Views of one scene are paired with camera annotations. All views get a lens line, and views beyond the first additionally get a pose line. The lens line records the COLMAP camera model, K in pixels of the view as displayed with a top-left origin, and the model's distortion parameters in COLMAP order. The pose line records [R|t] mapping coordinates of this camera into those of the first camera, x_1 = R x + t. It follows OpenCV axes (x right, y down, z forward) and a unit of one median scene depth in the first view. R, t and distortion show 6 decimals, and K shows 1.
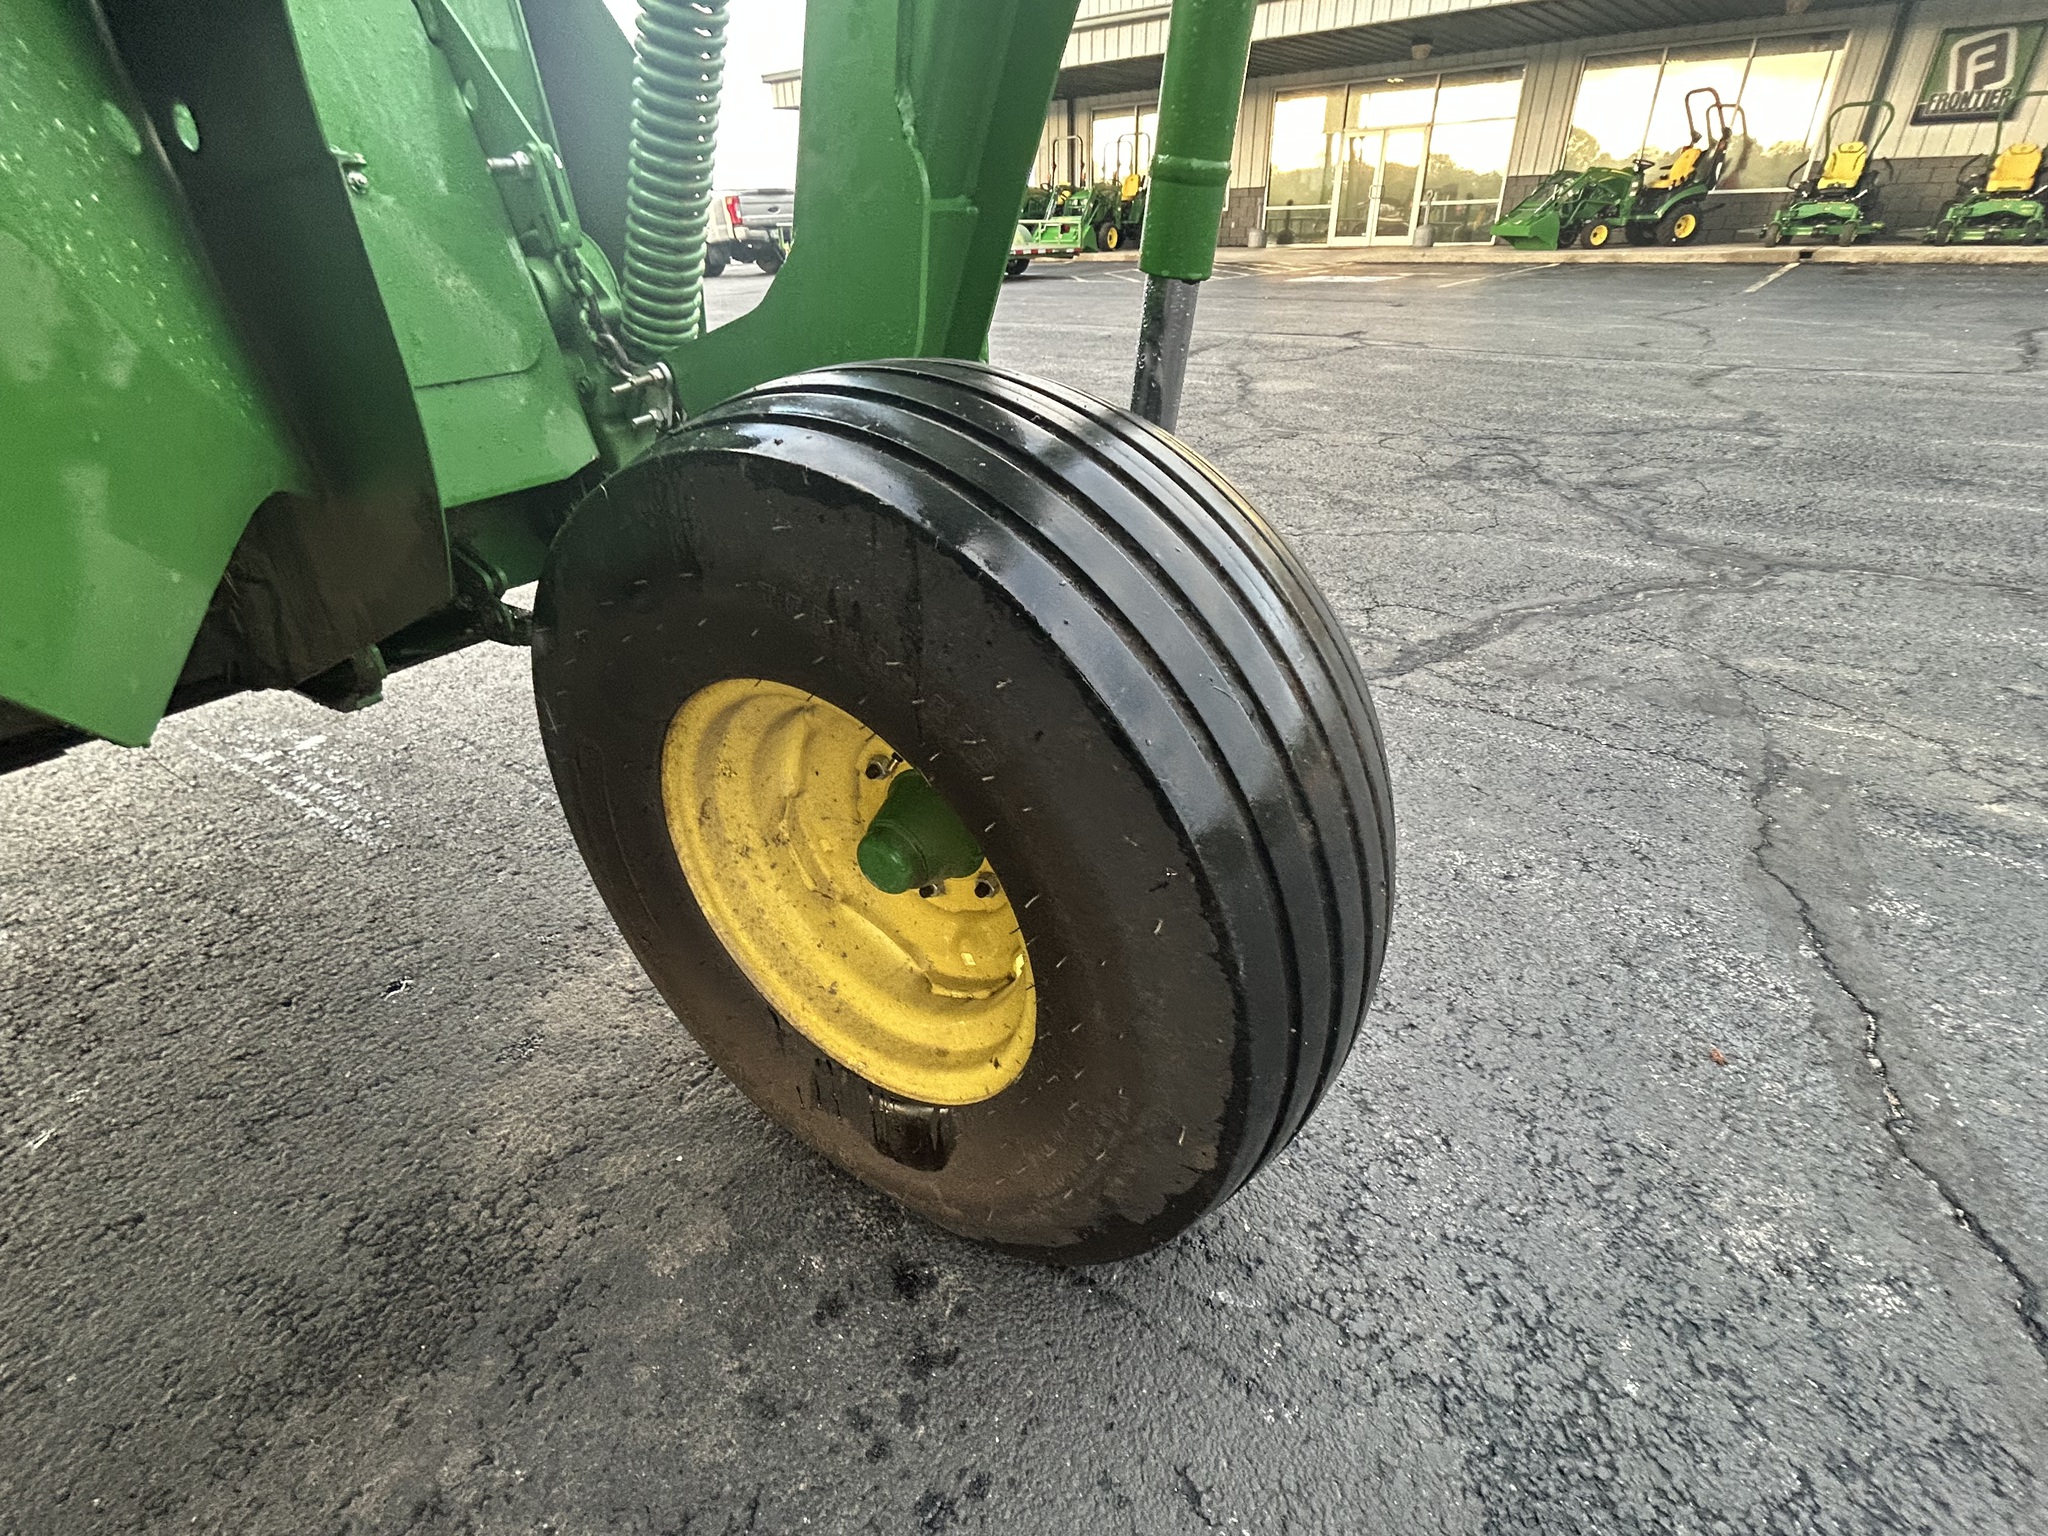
lens RADIAL K [[964.9, 0, 1024.0], [0, 964.9, 768.0], [0, 0, 1]] dist [0.000442, -0.000788]
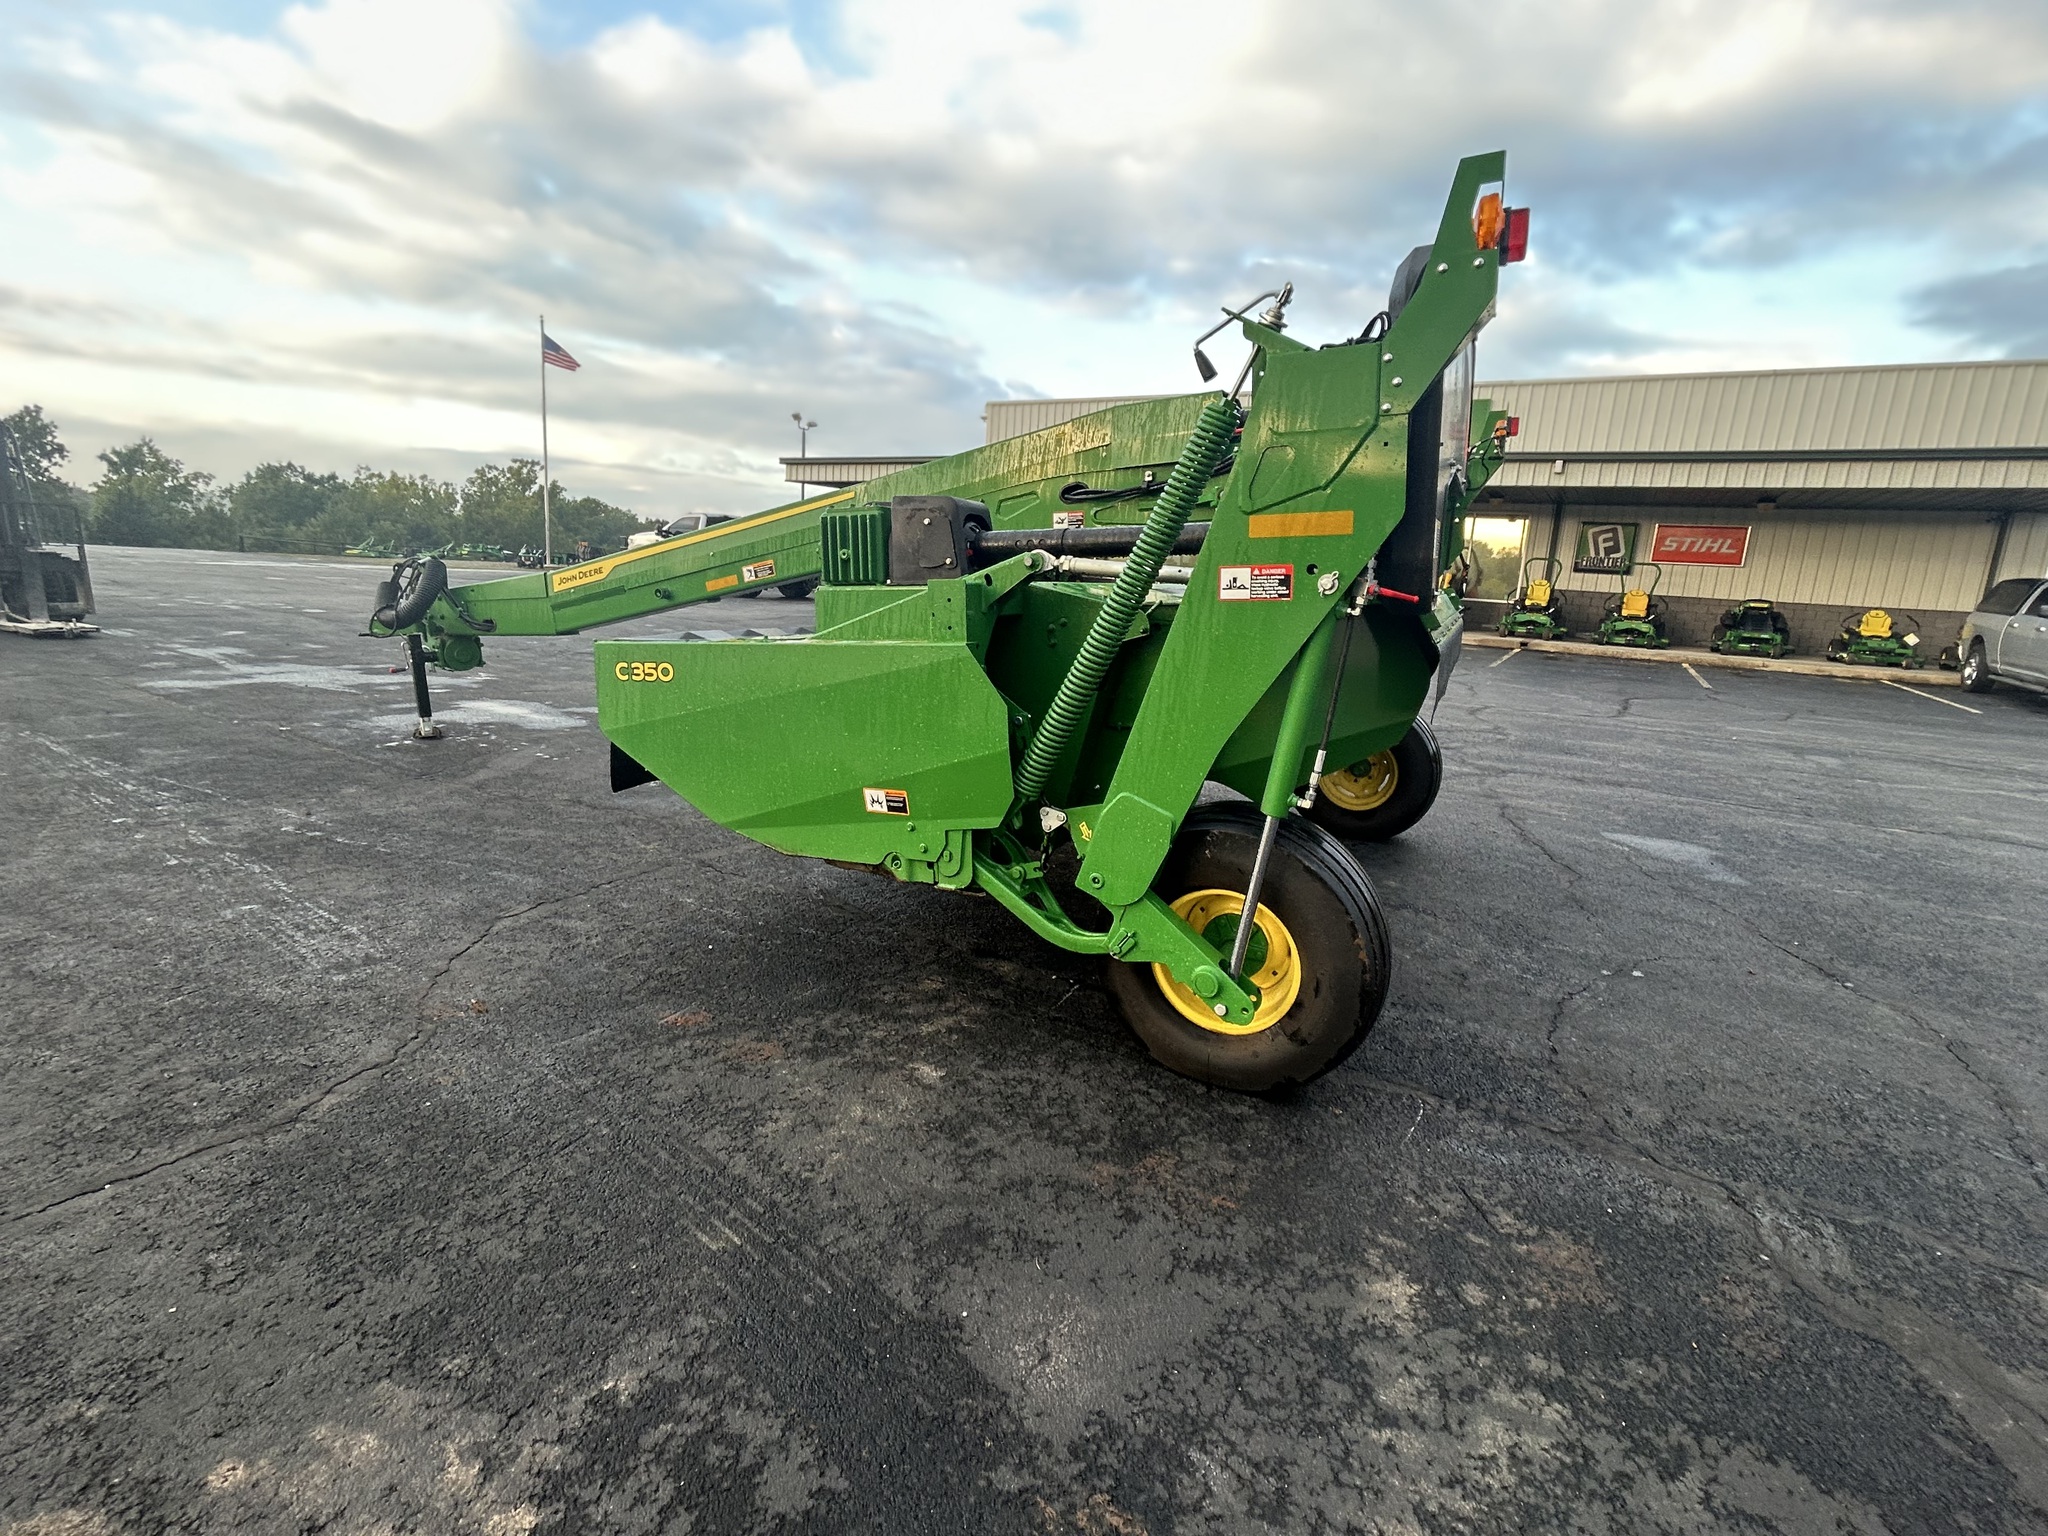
lens RADIAL K [[964.5, 0, 1028.1], [0, 964.5, 763.3], [0, 0, 1]] dist [0.000315, 0.000632]
pose [[0.987657, 0.050589, 0.148235, -0.186547], [-0.003599, 0.953484, -0.301421, 0.113926], [-0.156588, 0.297167, 0.941898, -0.264117]]
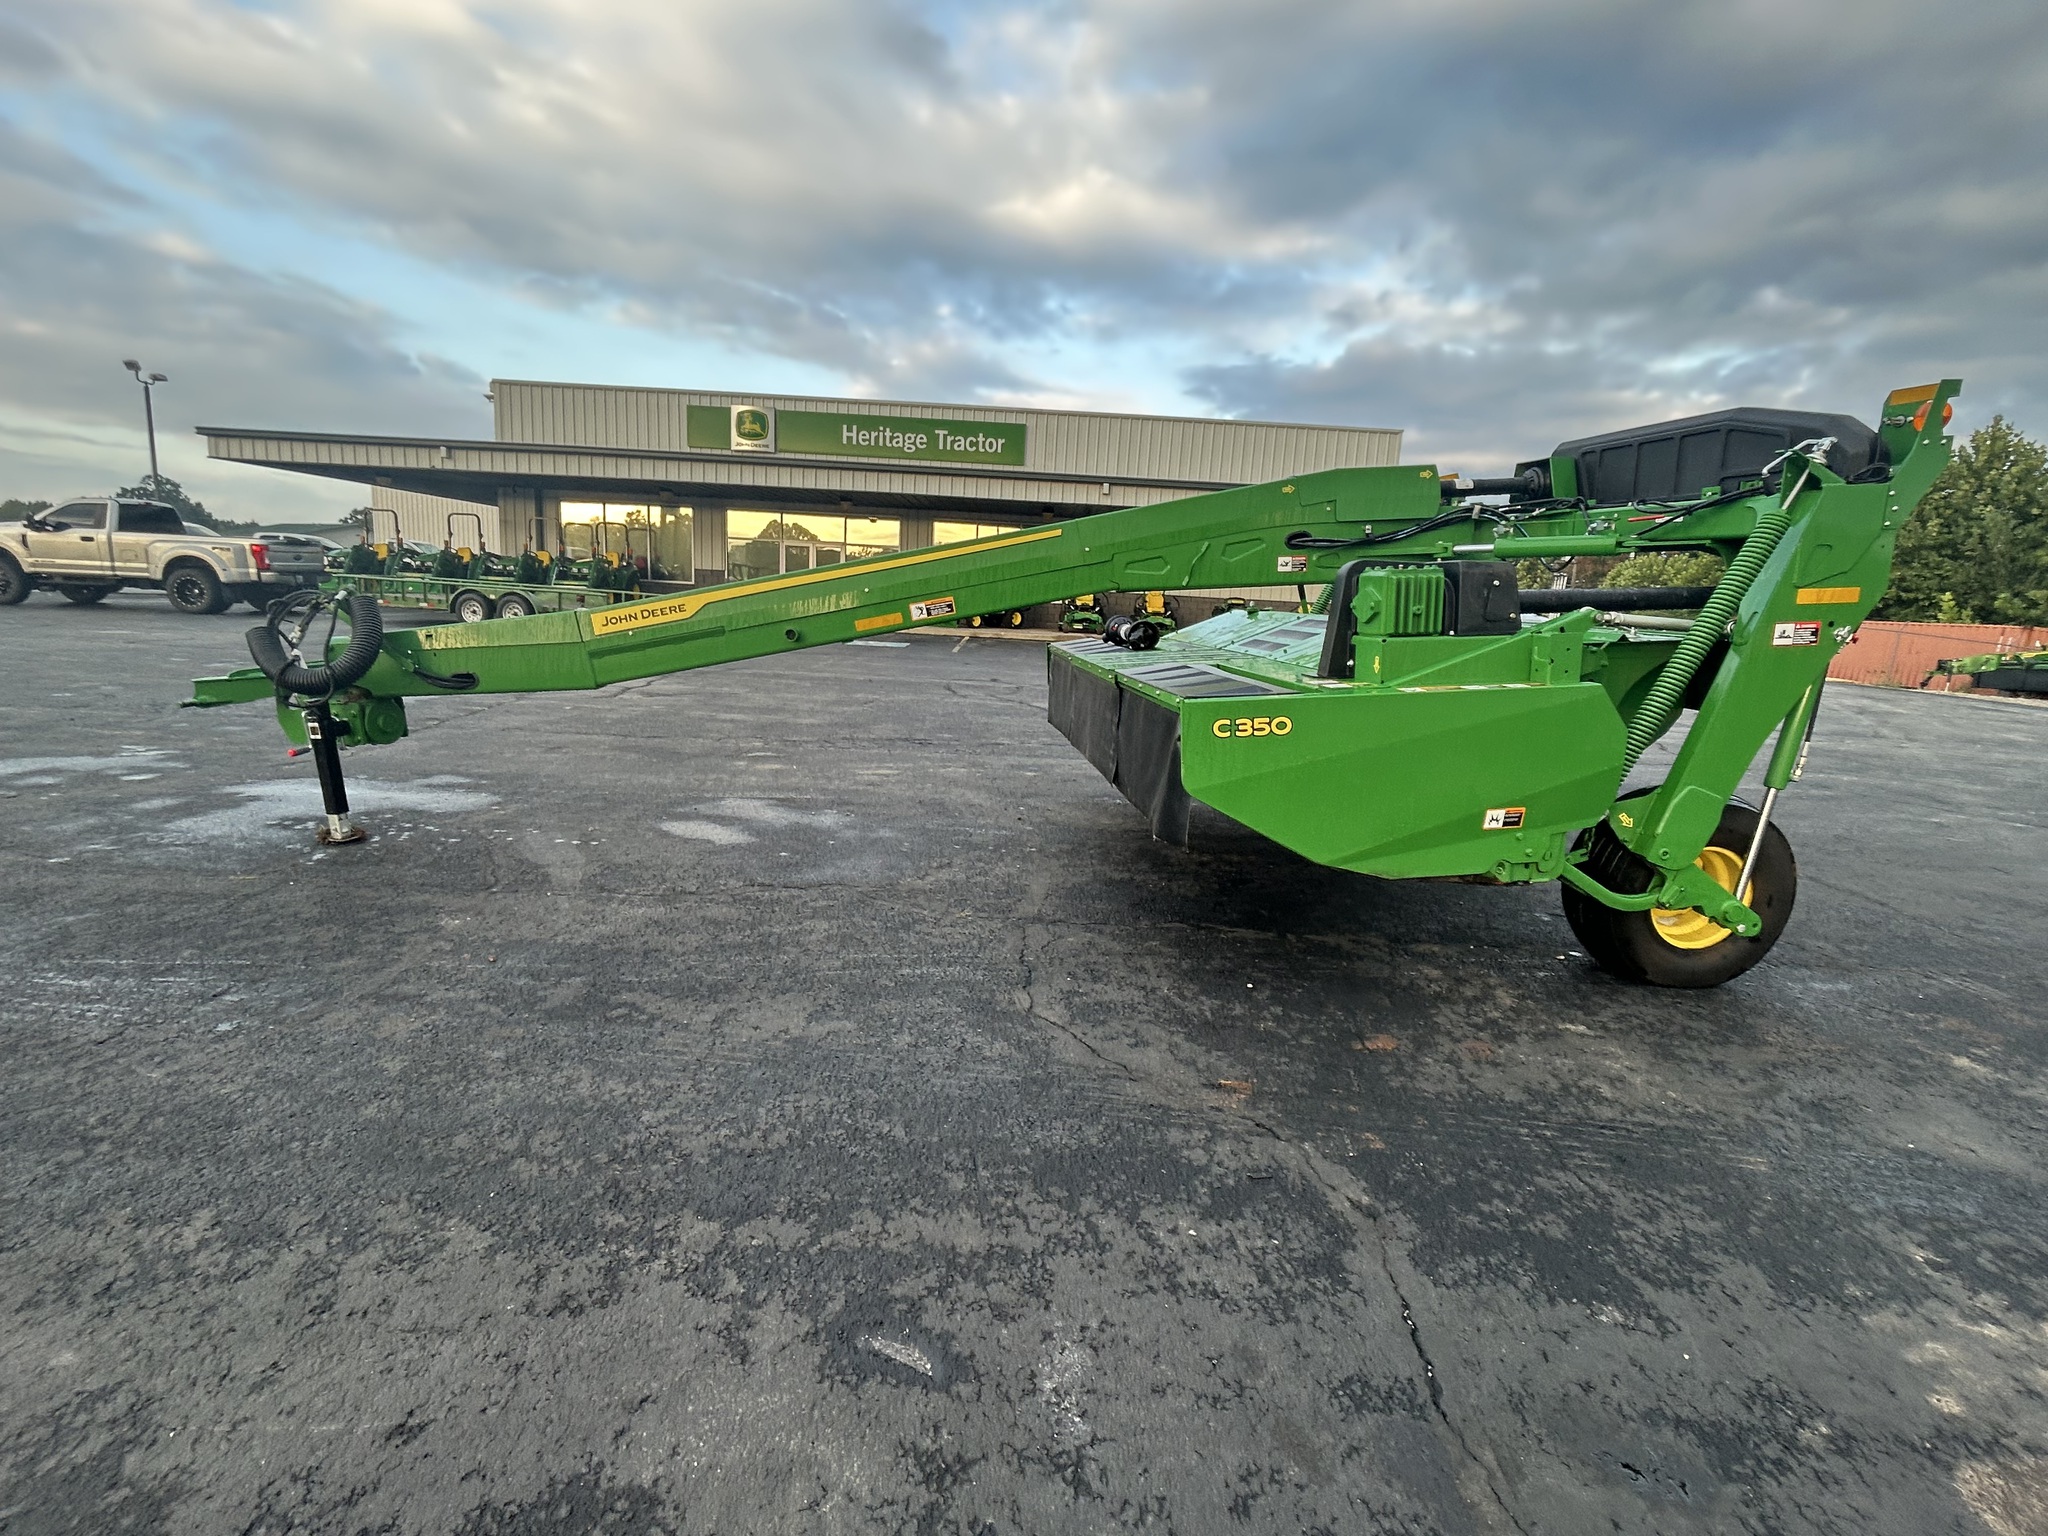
lens RADIAL K [[971.8, 0, 1035.6], [0, 971.8, 744.4], [0, 0, 1]] dist [-0.004880, 0.001431]
pose [[0.765289, -0.036192, 0.642669, -0.423450], [0.251561, 0.935830, -0.246858, 0.075291], [-0.592495, 0.350588, 0.725285, -0.182756]]
